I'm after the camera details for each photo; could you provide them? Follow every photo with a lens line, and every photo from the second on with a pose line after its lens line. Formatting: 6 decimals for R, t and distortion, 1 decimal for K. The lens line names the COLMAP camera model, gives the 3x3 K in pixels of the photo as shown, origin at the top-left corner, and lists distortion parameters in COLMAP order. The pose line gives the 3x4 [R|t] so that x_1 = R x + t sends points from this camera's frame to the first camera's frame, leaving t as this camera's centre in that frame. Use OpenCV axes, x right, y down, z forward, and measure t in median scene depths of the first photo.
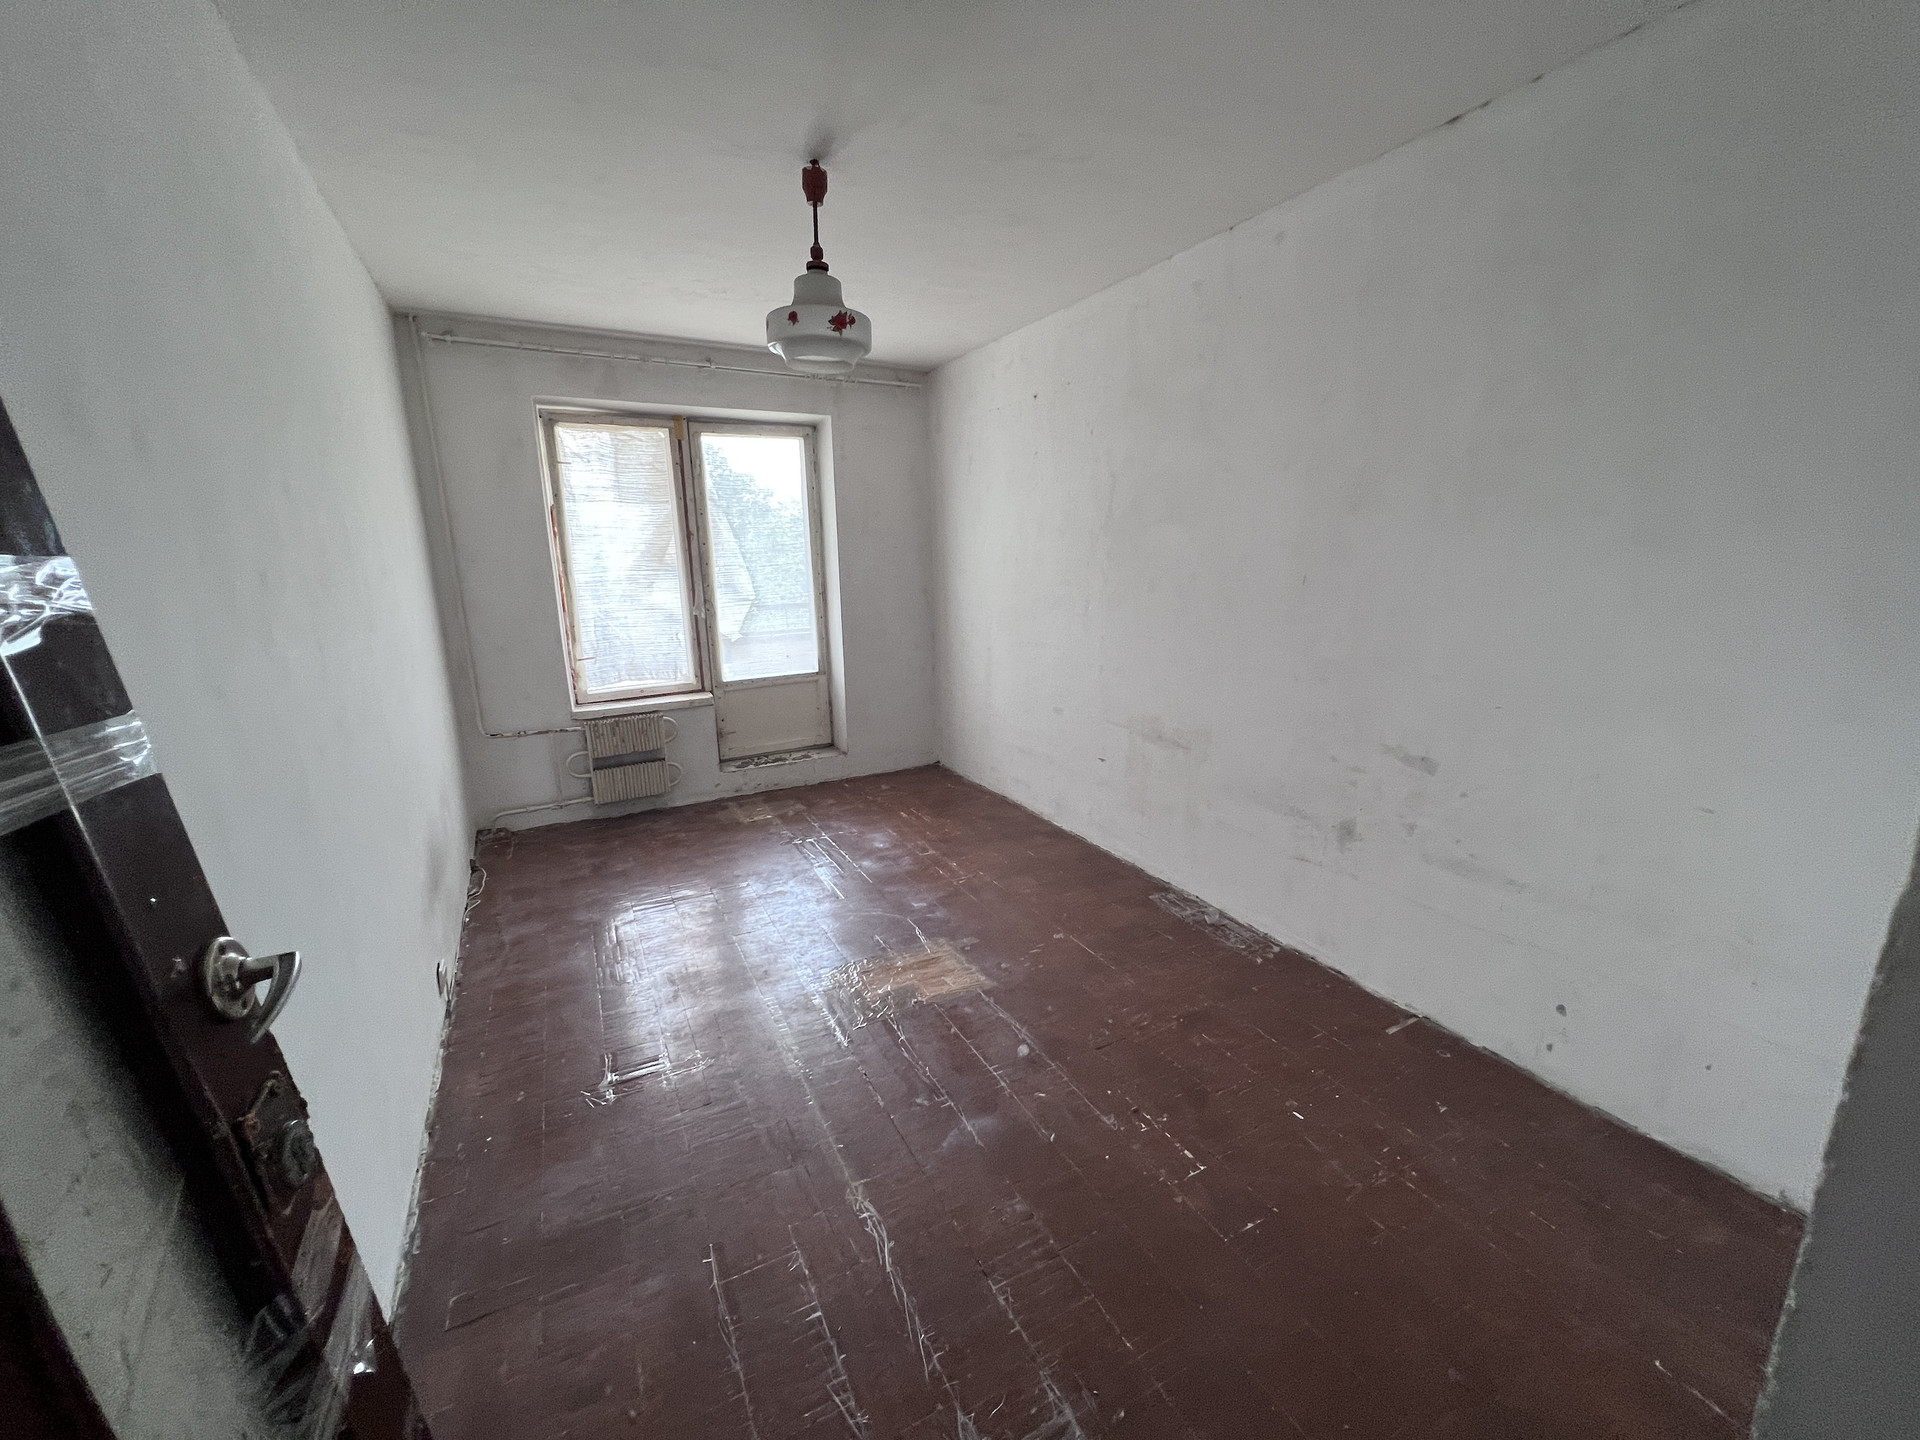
lens RADIAL K [[771.6, 0, 960.0], [0, 771.6, 720.0], [0, 0, 1]] dist [0.000876, 0.000069]
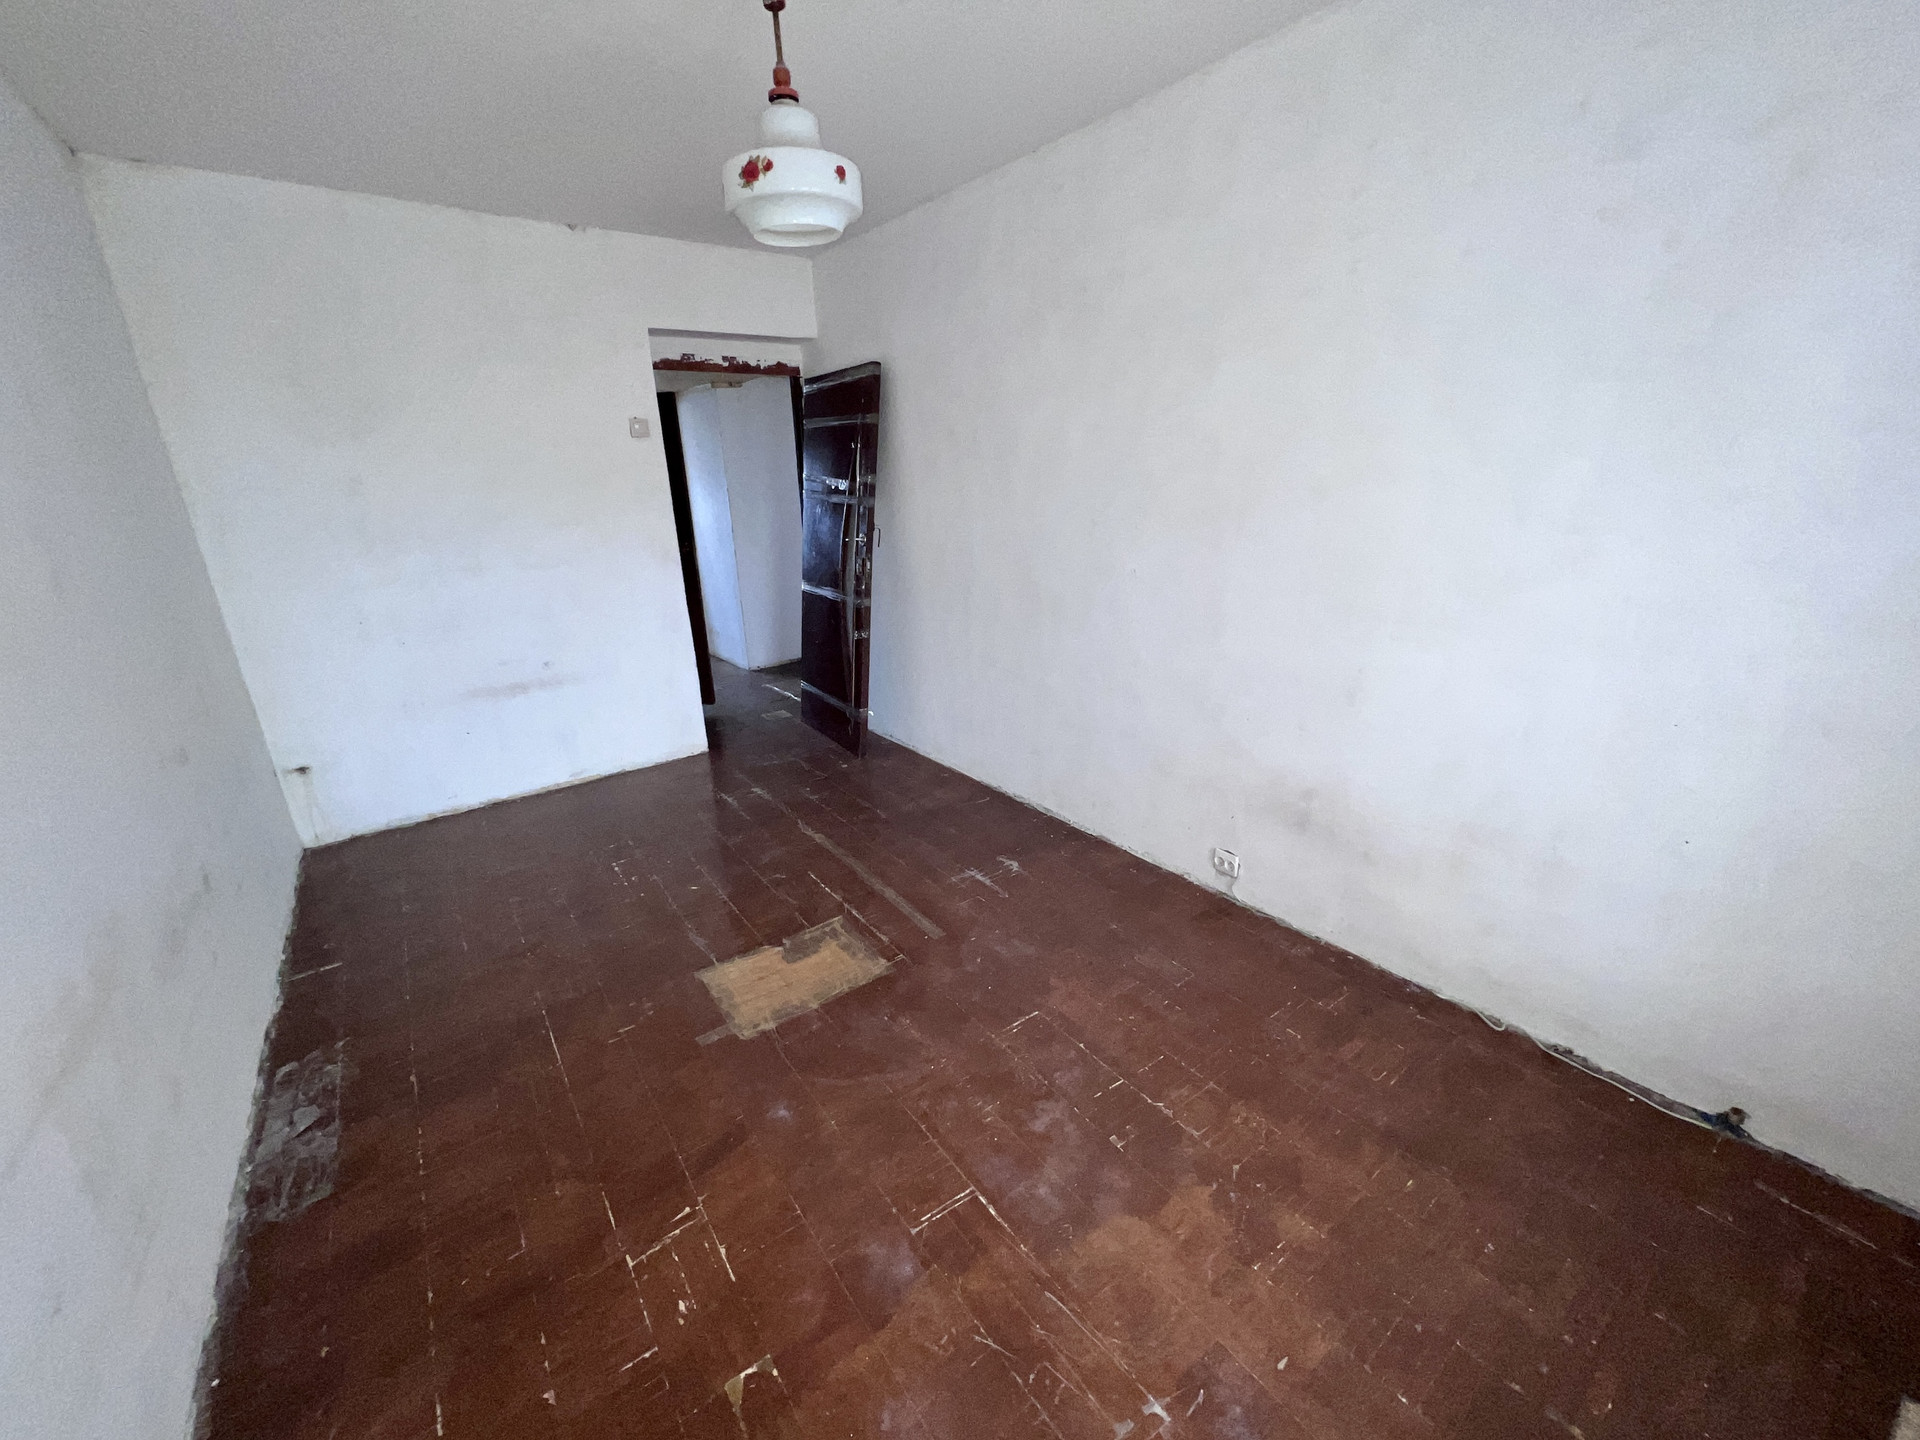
lens RADIAL K [[771.6, 0, 960.0], [0, 771.6, 720.0], [0, 0, 1]] dist [0.000876, 0.000069]
pose [[-0.986328, 0.109634, -0.123033, -0.183300], [0.034413, 0.867159, 0.496841, -0.364030], [0.161159, 0.485814, -0.859076, 1.682931]]
